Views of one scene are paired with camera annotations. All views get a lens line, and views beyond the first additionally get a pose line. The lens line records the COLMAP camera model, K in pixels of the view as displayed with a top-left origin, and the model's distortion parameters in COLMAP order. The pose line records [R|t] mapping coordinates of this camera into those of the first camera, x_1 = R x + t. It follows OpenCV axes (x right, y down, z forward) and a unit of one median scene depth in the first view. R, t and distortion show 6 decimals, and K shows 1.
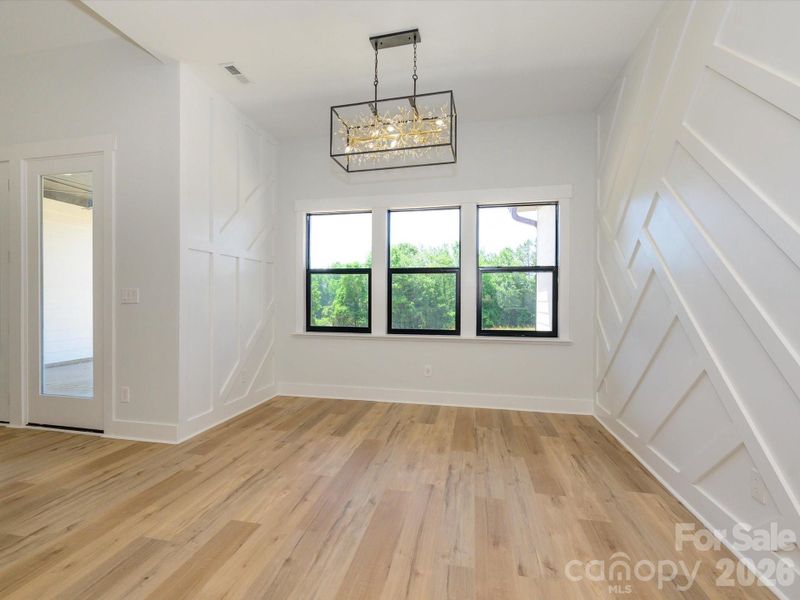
lens RADIAL K [[358.6, 0, 398.6], [0, 358.6, 299.8], [0, 0, 1]] dist [-0.000200, -0.000048]
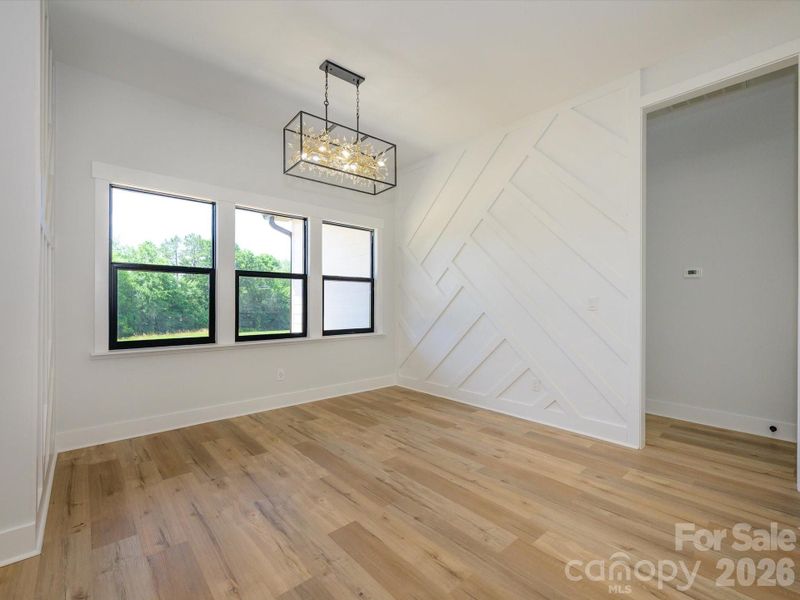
lens RADIAL K [[358.6, 0, 401.9], [0, 358.6, 299.8], [0, 0, 1]] dist [-0.000200, -0.000048]
pose [[0.589912, 0.003762, 0.807458, -0.306016], [0.001897, 0.999980, -0.006045, -0.003524], [-0.807465, 0.005098, 0.589893, 0.072407]]
